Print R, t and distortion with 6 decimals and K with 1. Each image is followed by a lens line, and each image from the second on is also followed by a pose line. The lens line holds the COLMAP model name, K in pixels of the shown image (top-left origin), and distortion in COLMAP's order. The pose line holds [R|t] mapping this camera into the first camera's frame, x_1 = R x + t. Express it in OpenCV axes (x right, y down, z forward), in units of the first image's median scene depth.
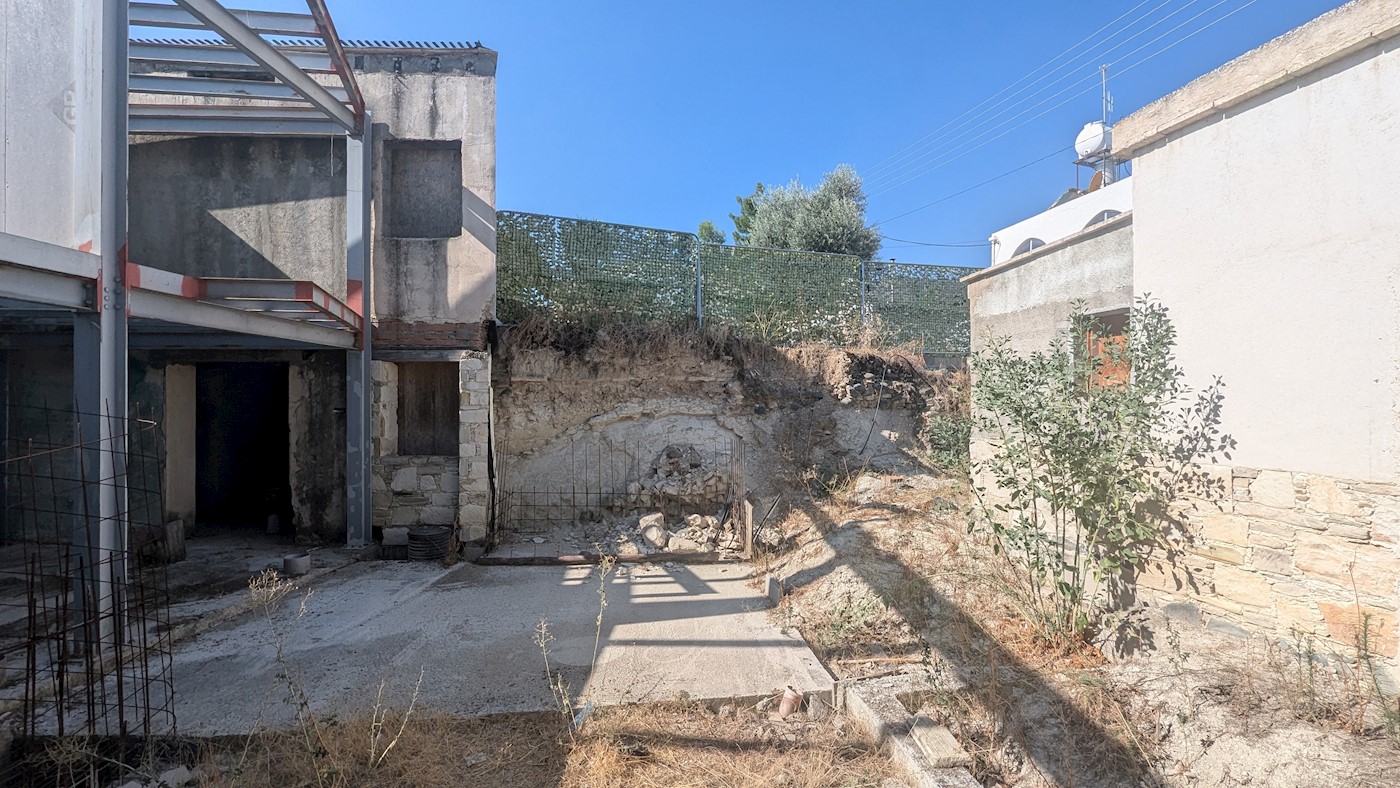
lens RADIAL K [[579.1, 0, 704.0], [0, 579.1, 403.1], [0, 0, 1]] dist [0.000567, 0.001106]
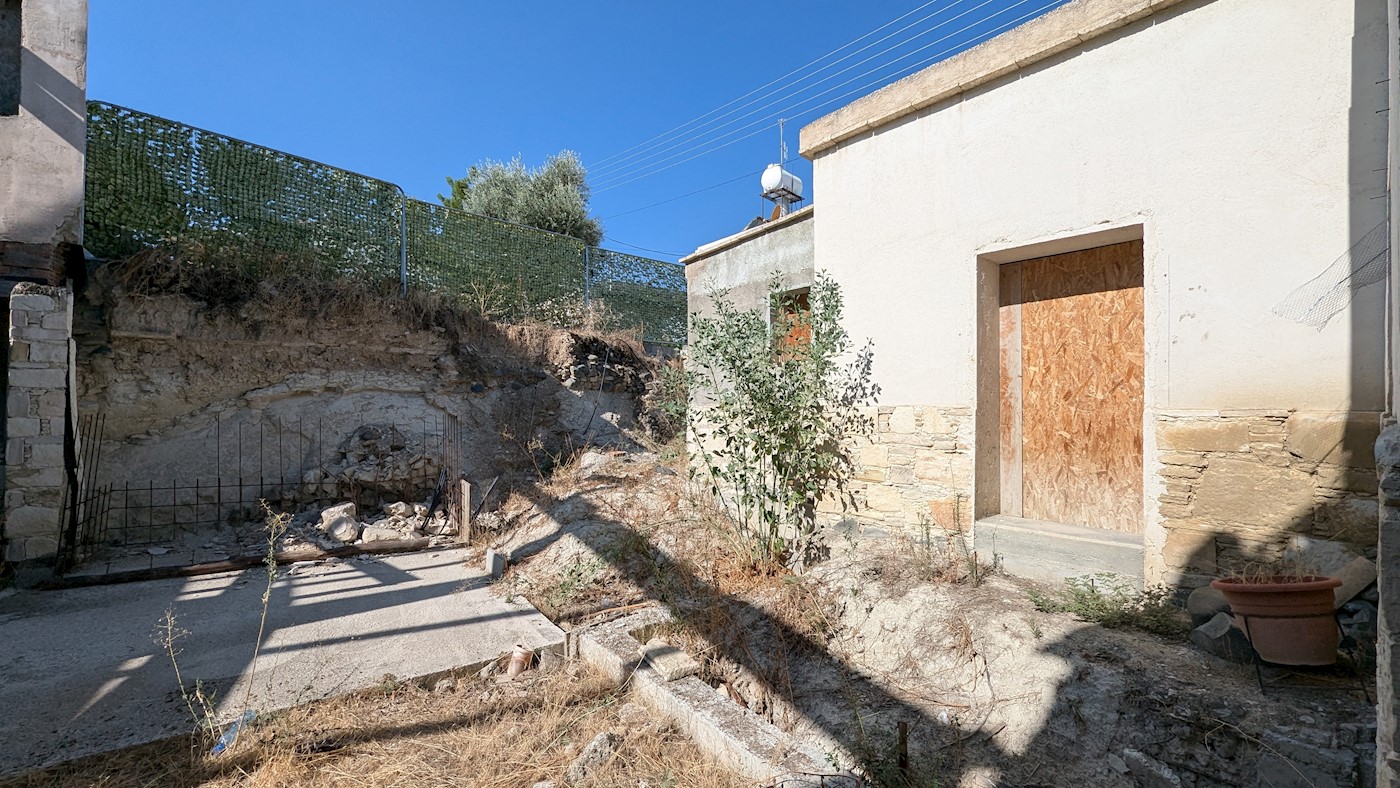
lens RADIAL K [[580.1, 0, 704.8], [0, 580.1, 402.4], [0, 0, 1]] dist [0.001481, -0.000826]
pose [[0.887241, 0.008728, 0.461224, -0.009882], [-0.003637, 0.999922, -0.011927, 0.056354], [-0.461292, 0.008905, 0.887204, 0.018676]]
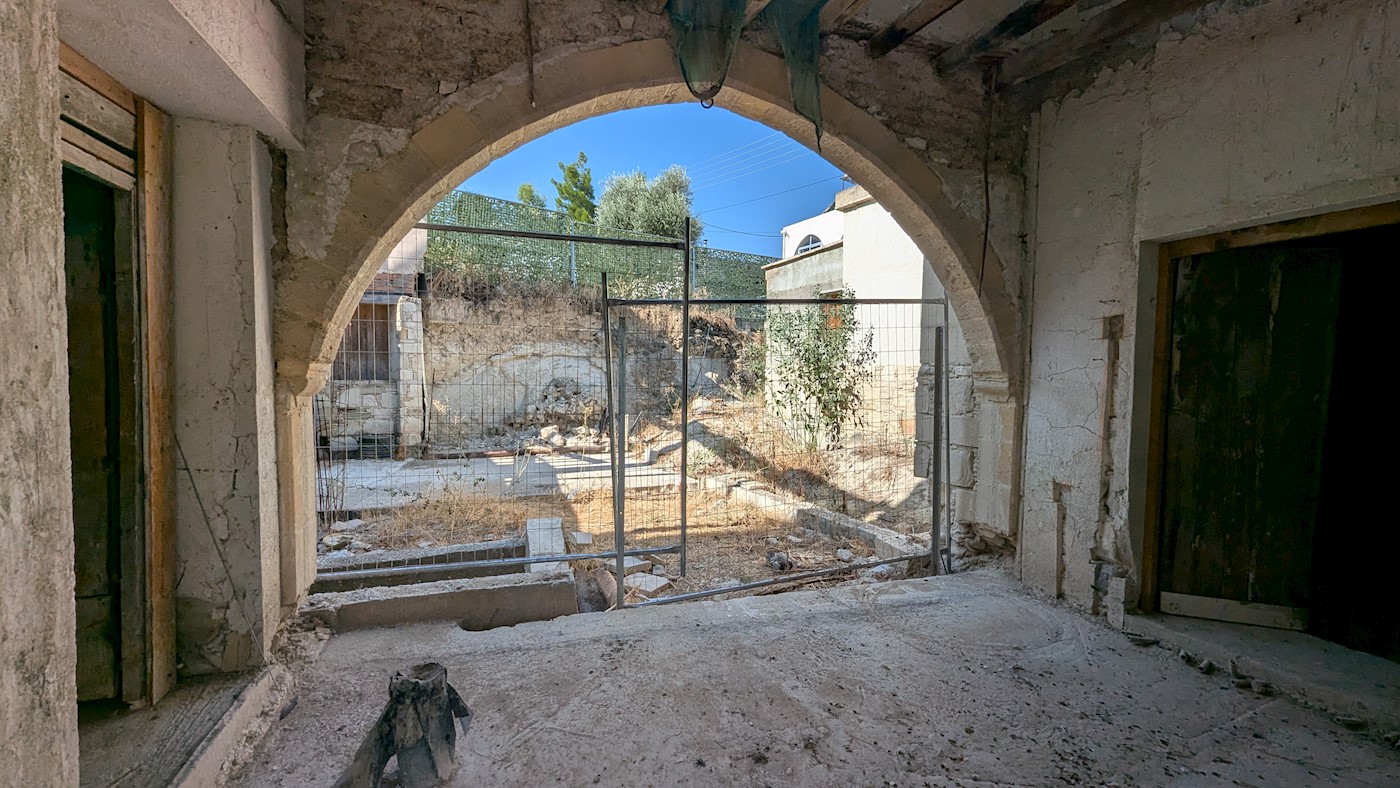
lens RADIAL K [[580.1, 0, 704.8], [0, 580.1, 402.4], [0, 0, 1]] dist [0.001481, -0.000826]
pose [[0.946914, -0.005225, 0.321444, -0.192261], [-0.010730, 0.998797, 0.047843, 0.072536], [-0.321307, -0.048752, 0.945719, -0.418157]]
